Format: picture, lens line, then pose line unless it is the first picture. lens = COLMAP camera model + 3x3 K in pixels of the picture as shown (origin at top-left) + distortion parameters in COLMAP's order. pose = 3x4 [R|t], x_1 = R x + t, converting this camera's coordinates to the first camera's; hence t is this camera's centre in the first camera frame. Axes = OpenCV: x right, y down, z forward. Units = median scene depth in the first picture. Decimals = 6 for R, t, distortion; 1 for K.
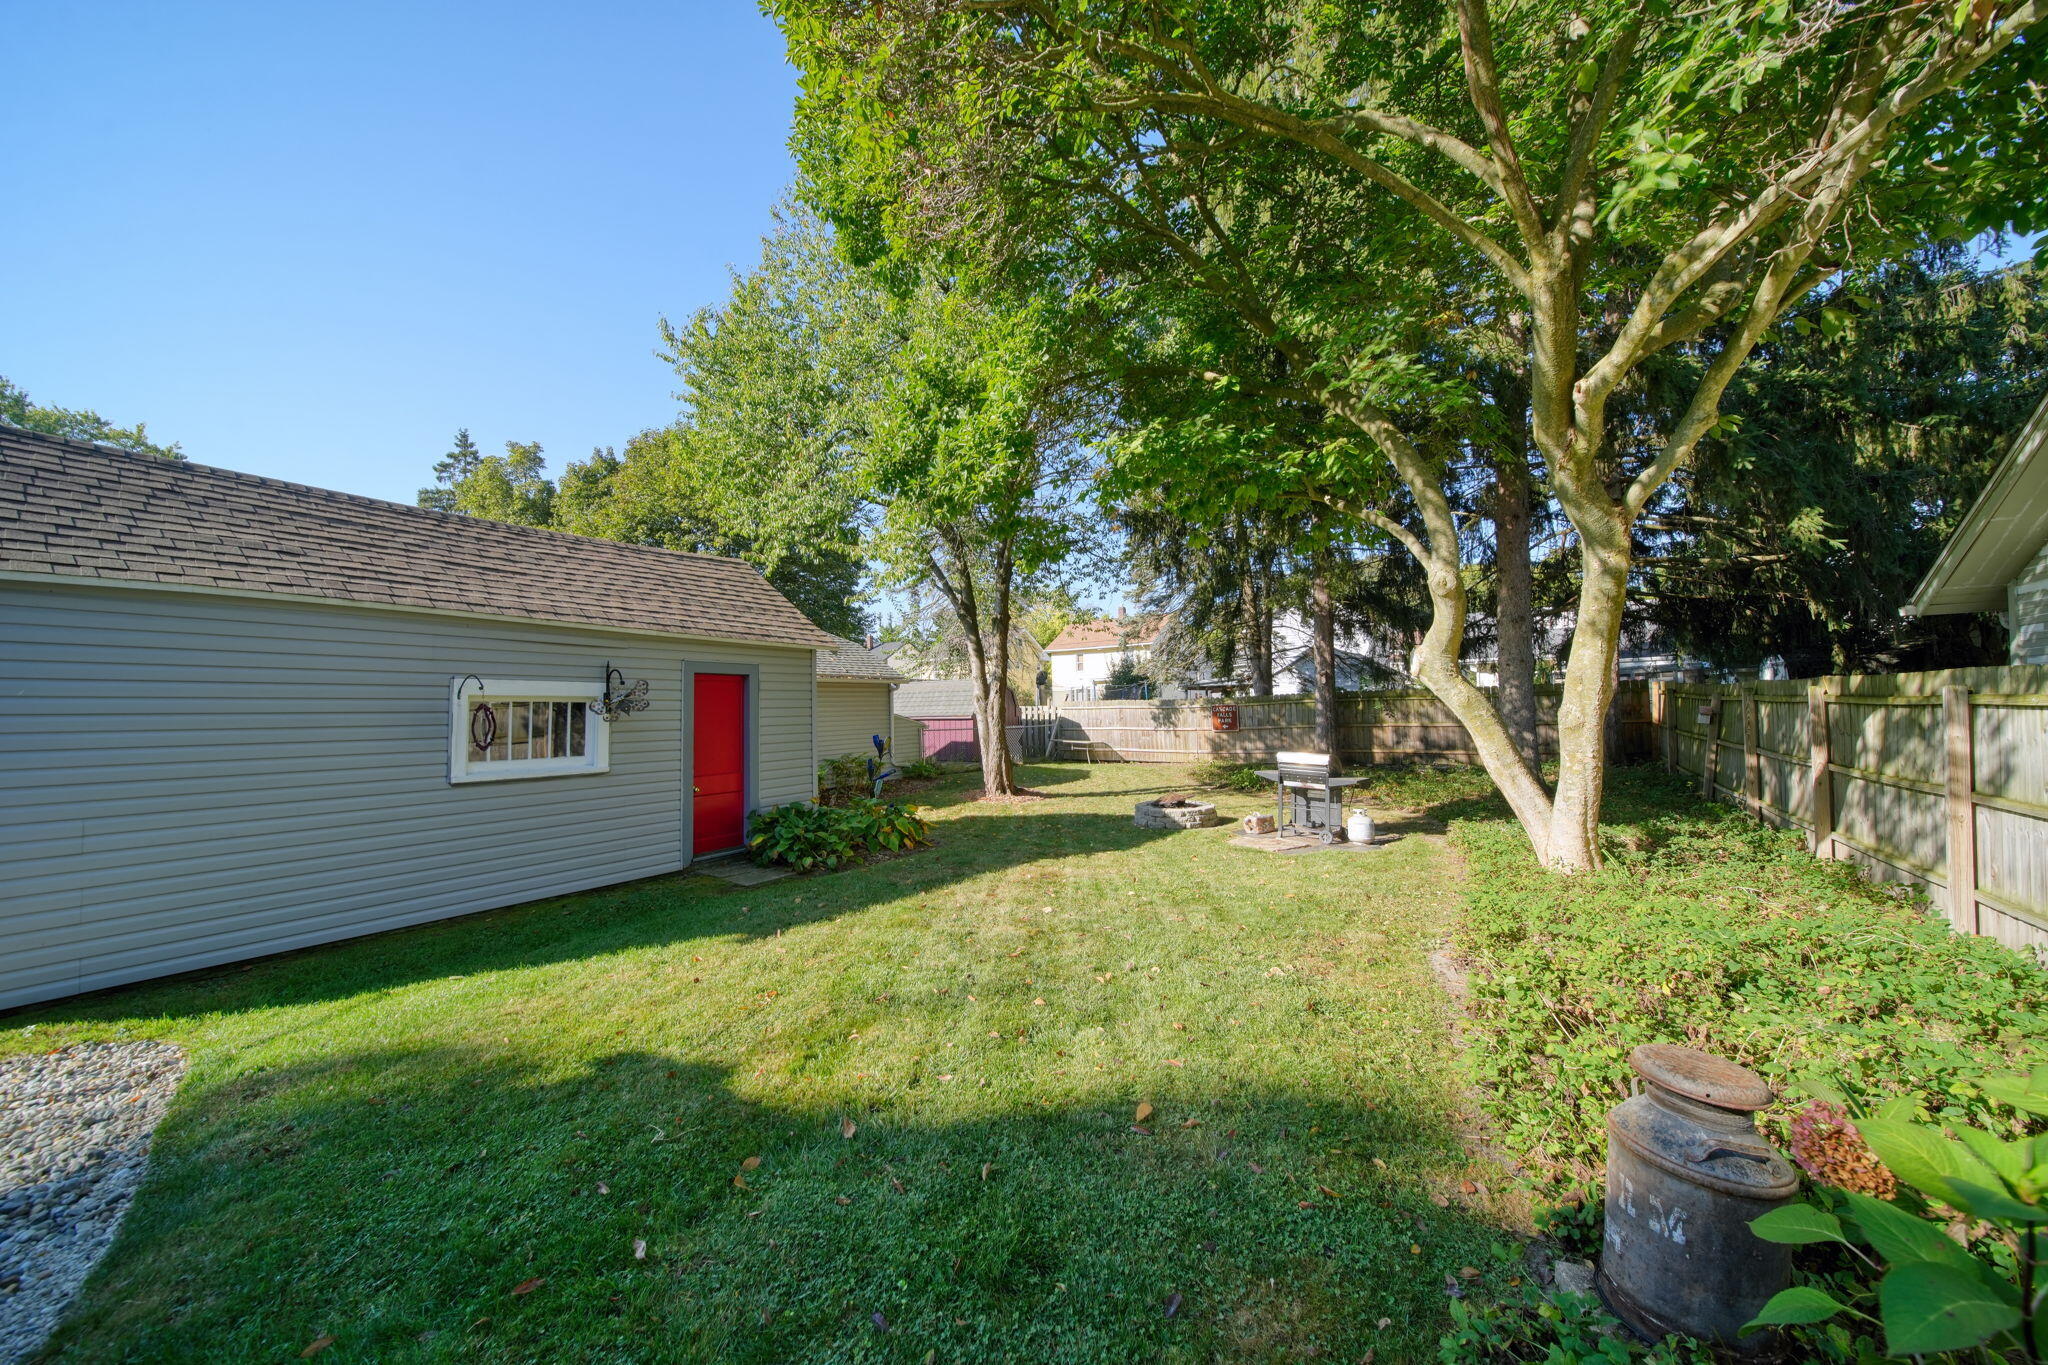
lens RADIAL K [[720.1, 0, 1028.4], [0, 720.1, 680.6], [0, 0, 1]] dist [-0.000957, -0.000264]
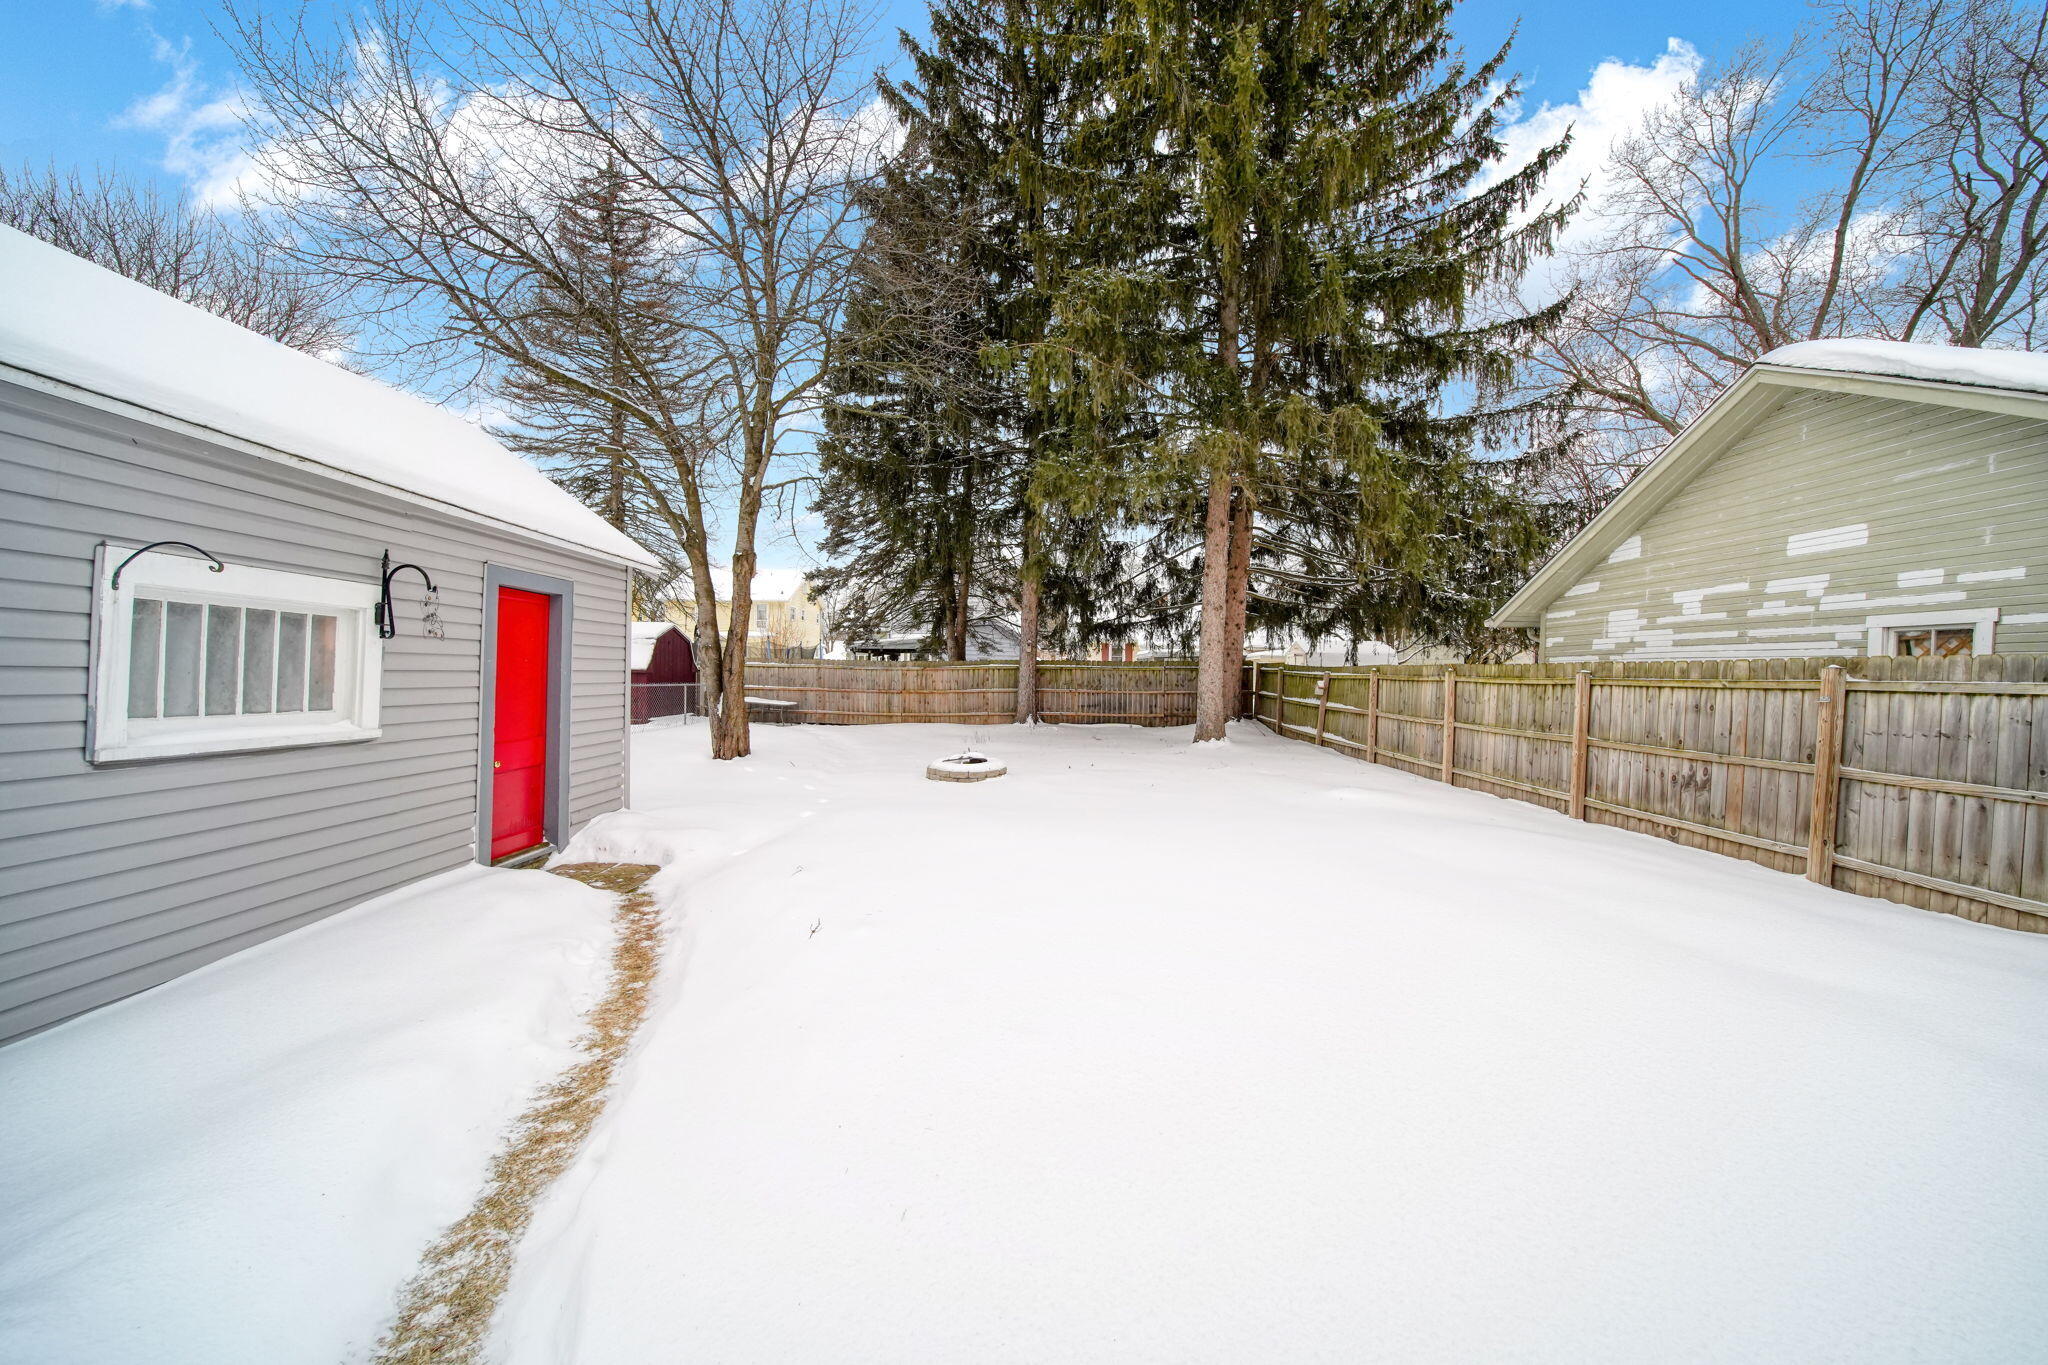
lens RADIAL K [[716.2, 0, 1020.7], [0, 716.2, 679.1], [0, 0, 1]] dist [0.001146, -0.001621]
pose [[0.852339, 0.030829, 0.522080, -0.319678], [-0.055462, 0.997960, 0.031616, 0.022337], [-0.520041, -0.055903, 0.852310, 0.164206]]
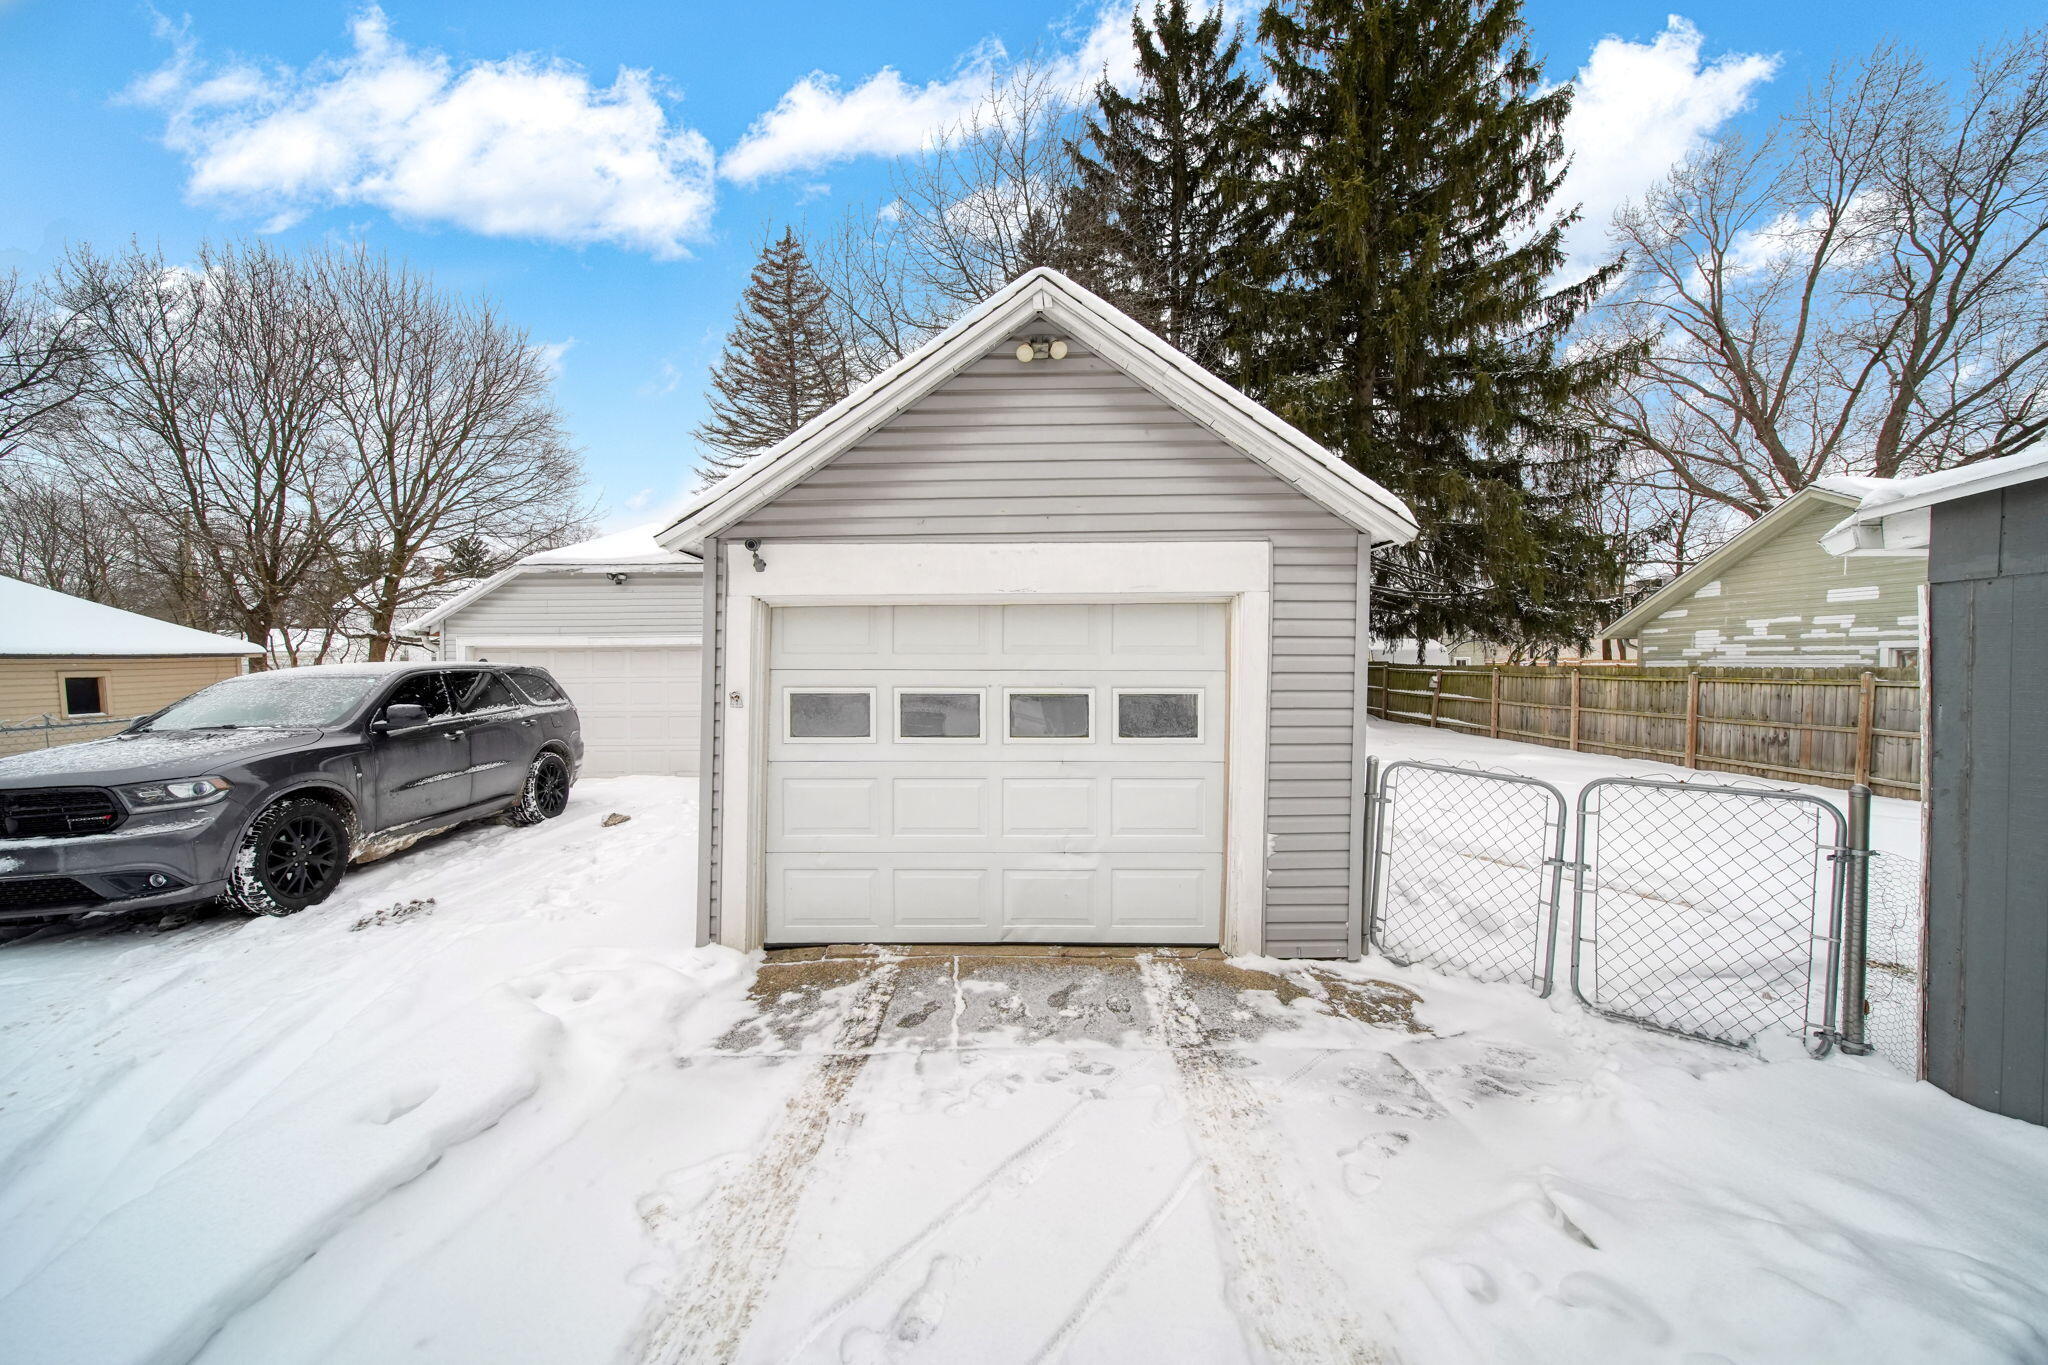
lens RADIAL K [[716.2, 0, 1020.7], [0, 716.2, 679.1], [0, 0, 1]] dist [0.001146, -0.001621]
pose [[0.829768, 0.007338, 0.558060, -1.059550], [-0.036039, 0.998531, 0.040457, 0.005538], [-0.556943, -0.053682, 0.828814, 0.139905]]
